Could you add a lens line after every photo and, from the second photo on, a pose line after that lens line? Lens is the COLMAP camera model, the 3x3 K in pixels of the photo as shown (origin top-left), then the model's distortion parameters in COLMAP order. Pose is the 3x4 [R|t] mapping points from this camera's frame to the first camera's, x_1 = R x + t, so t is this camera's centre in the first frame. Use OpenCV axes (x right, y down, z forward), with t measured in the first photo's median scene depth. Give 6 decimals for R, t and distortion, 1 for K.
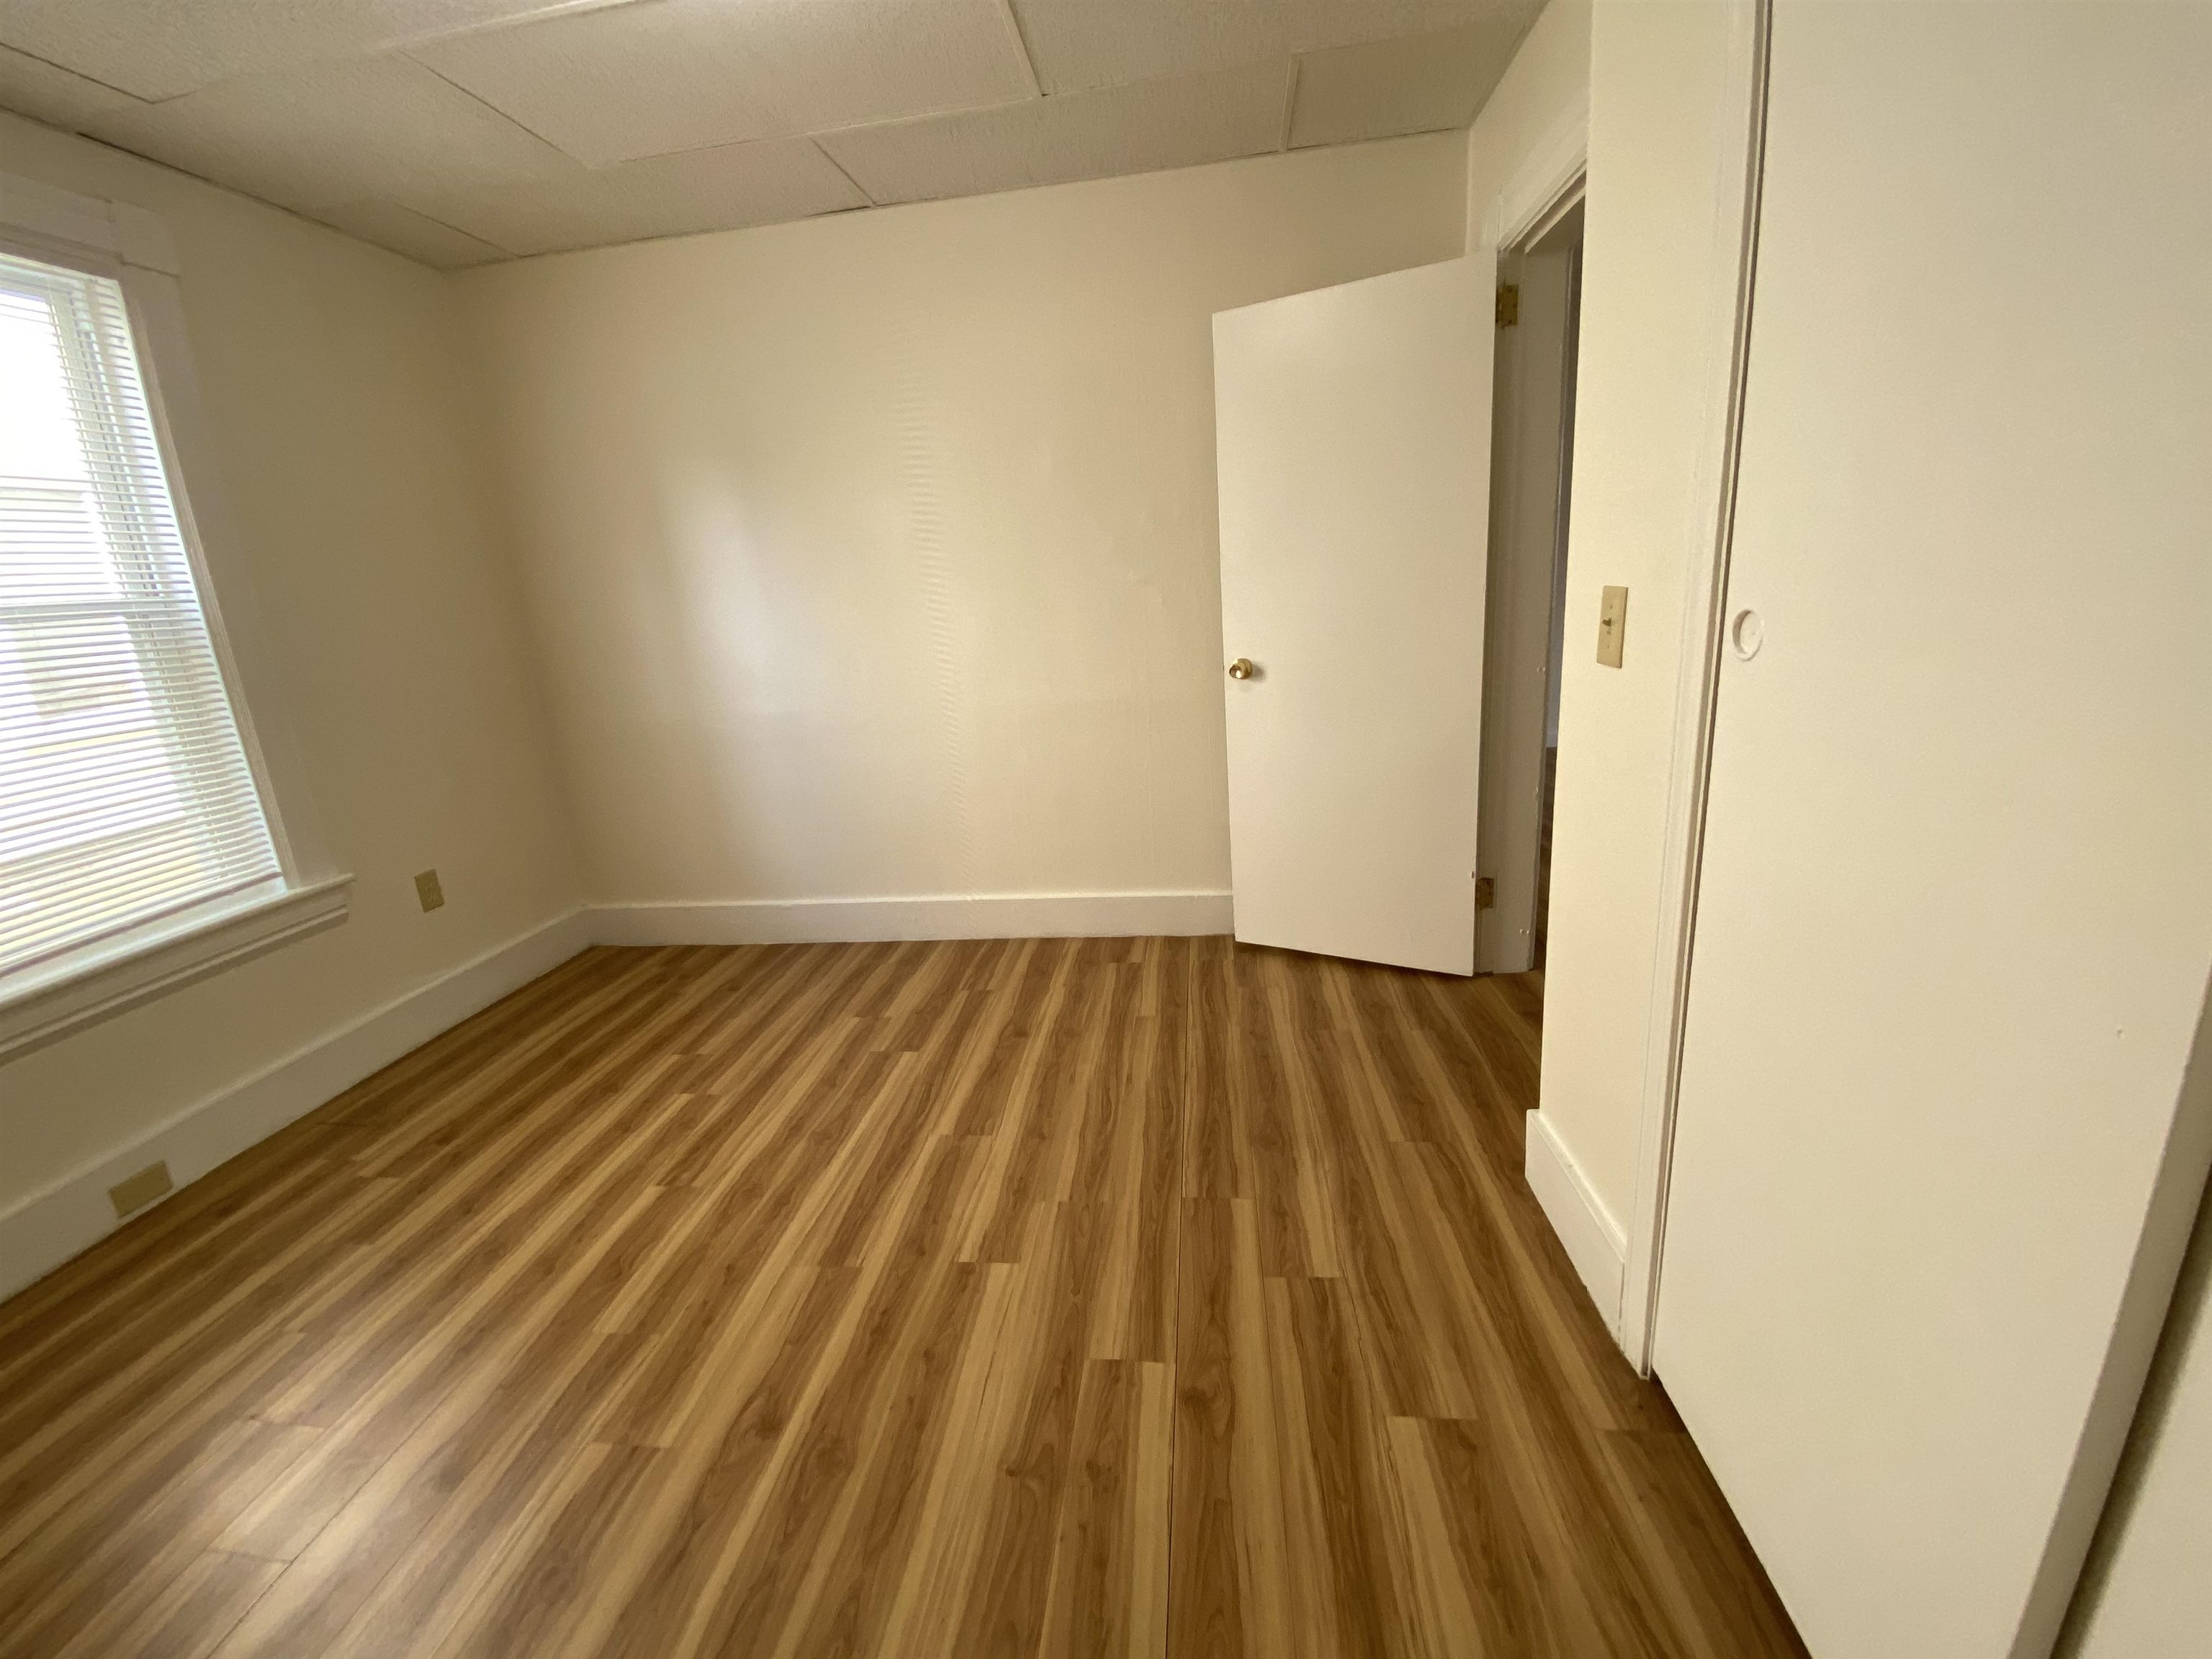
lens RADIAL K [[906.5, 0, 1083.3], [0, 906.5, 807.3], [0, 0, 1]] dist [0.057528, -0.041361]
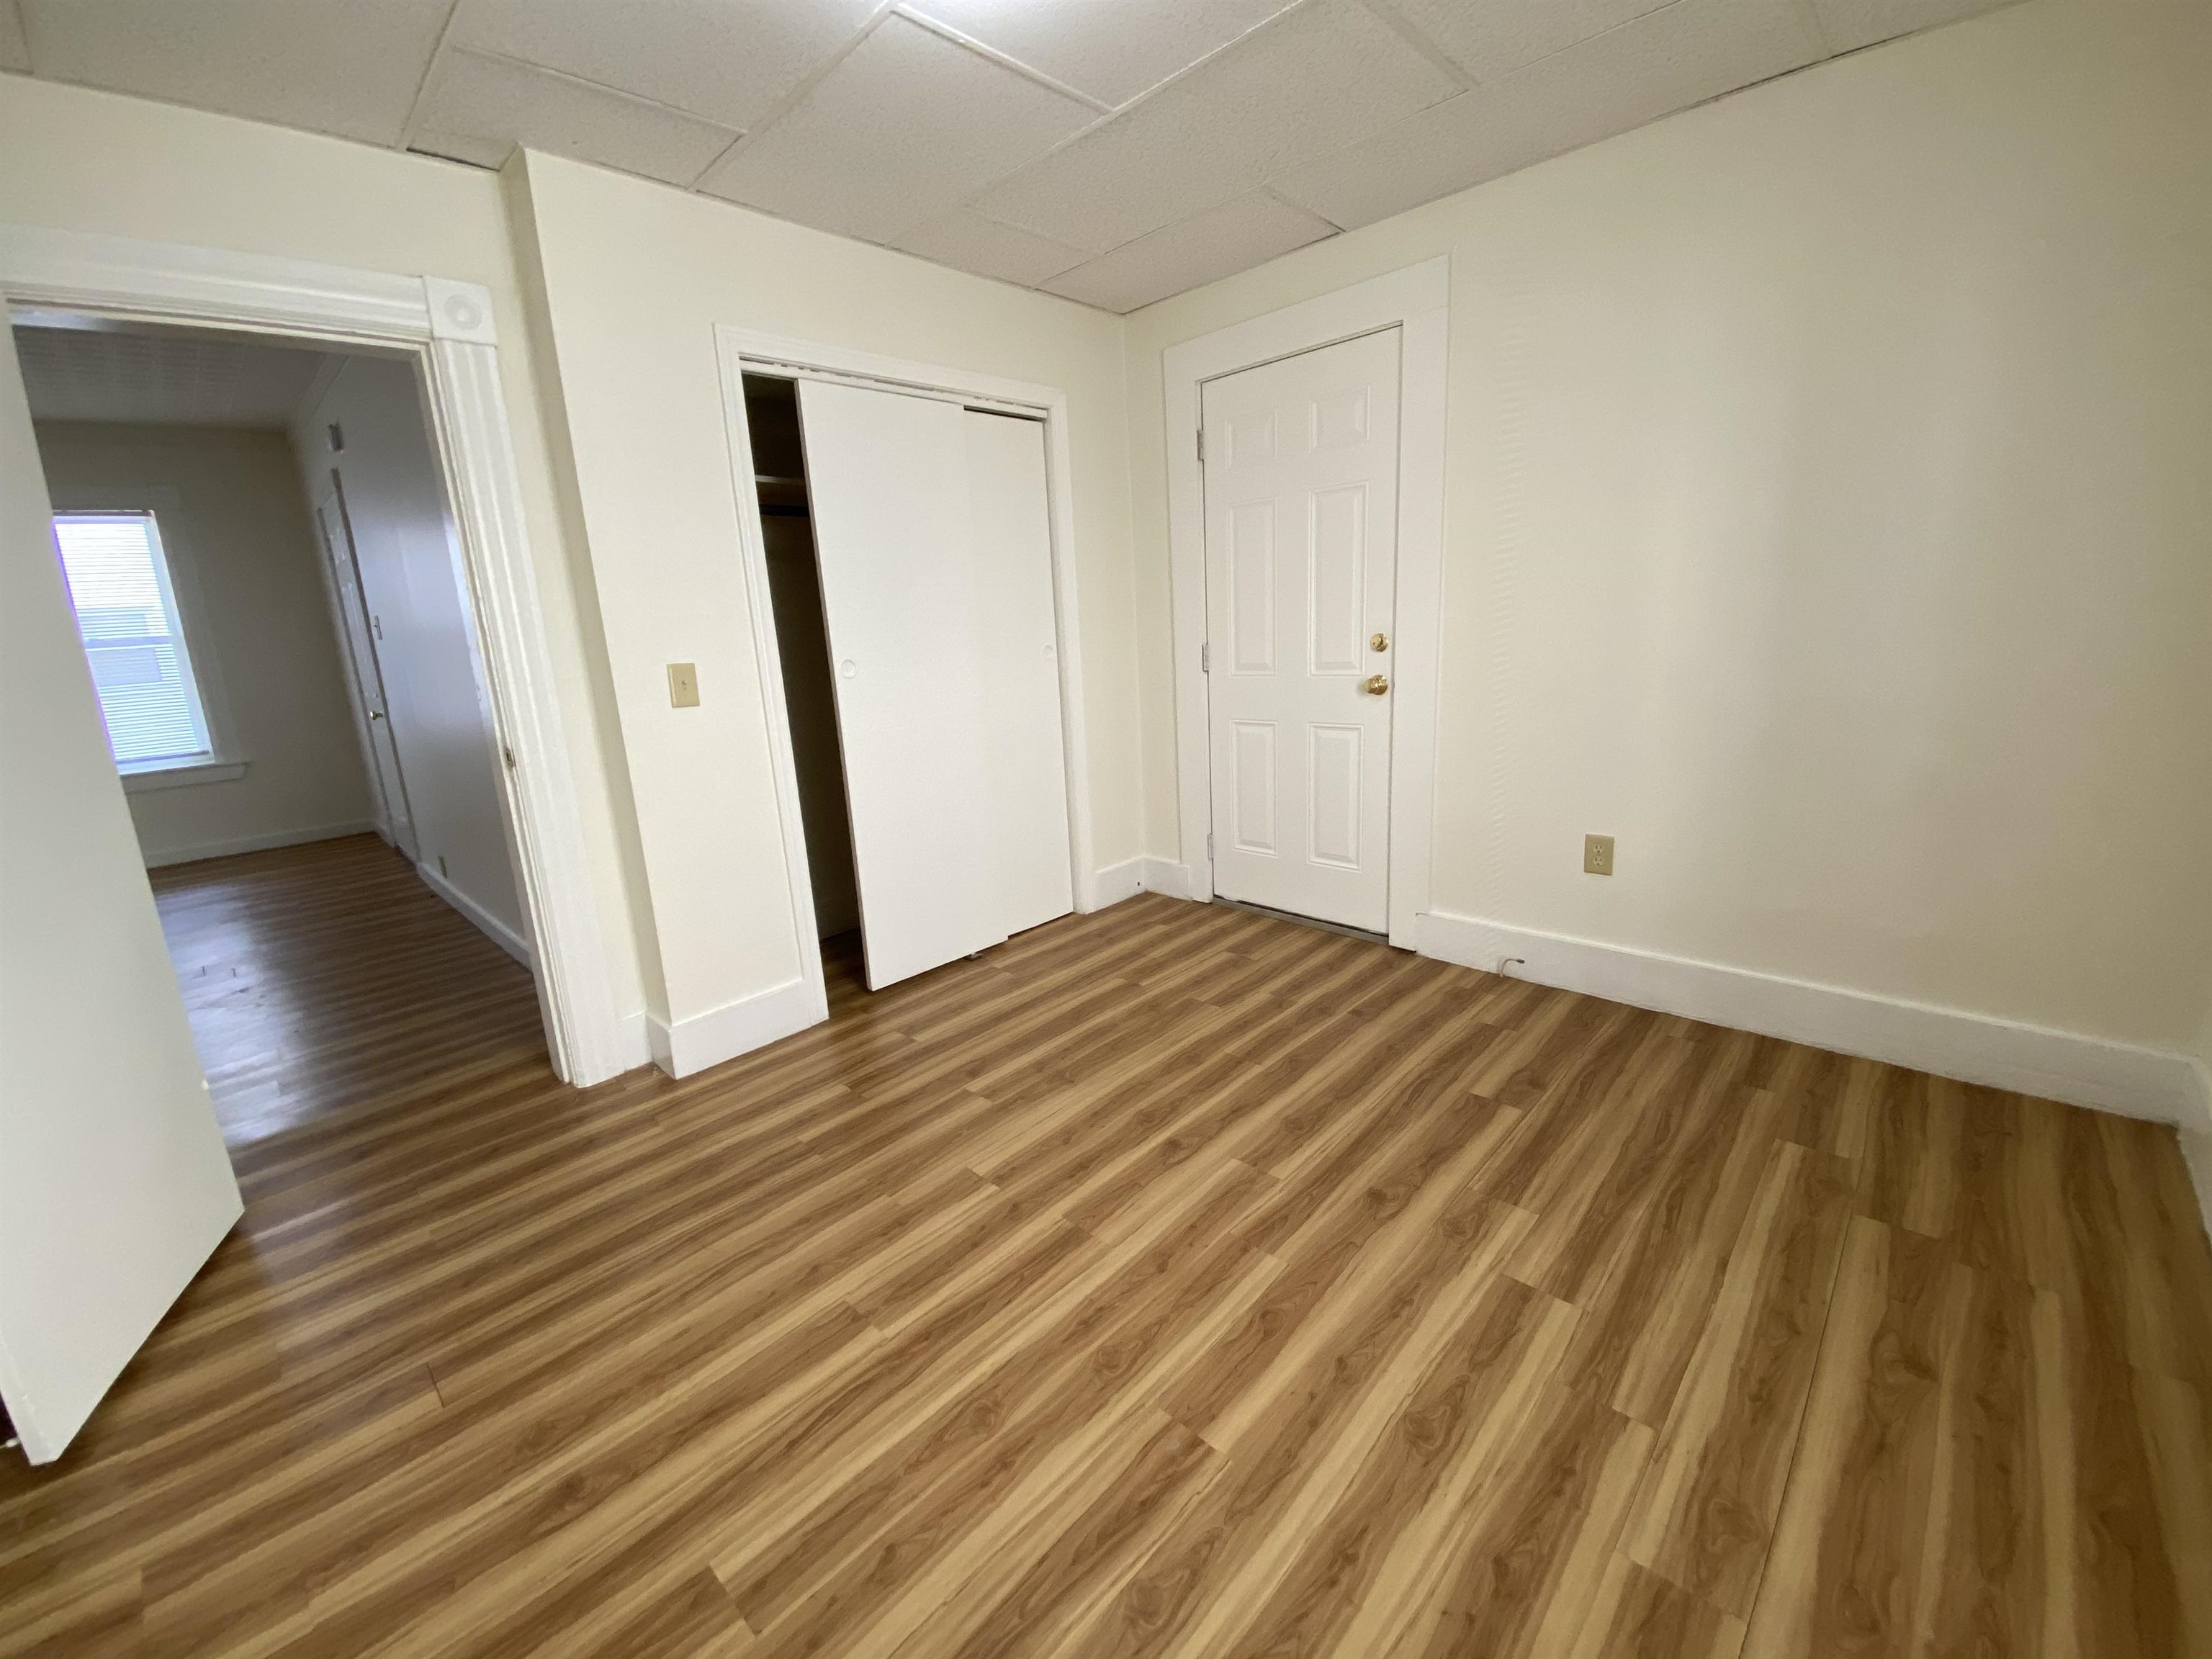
lens RADIAL K [[887.3, 0, 1092.6], [0, 887.3, 822.1], [0, 0, 1]] dist [0.027761, -0.023796]
pose [[-0.789353, -0.017361, 0.613694, -0.717027], [0.257817, 0.897816, 0.357011, -0.234727], [-0.557182, 0.440029, -0.704218, 1.190525]]
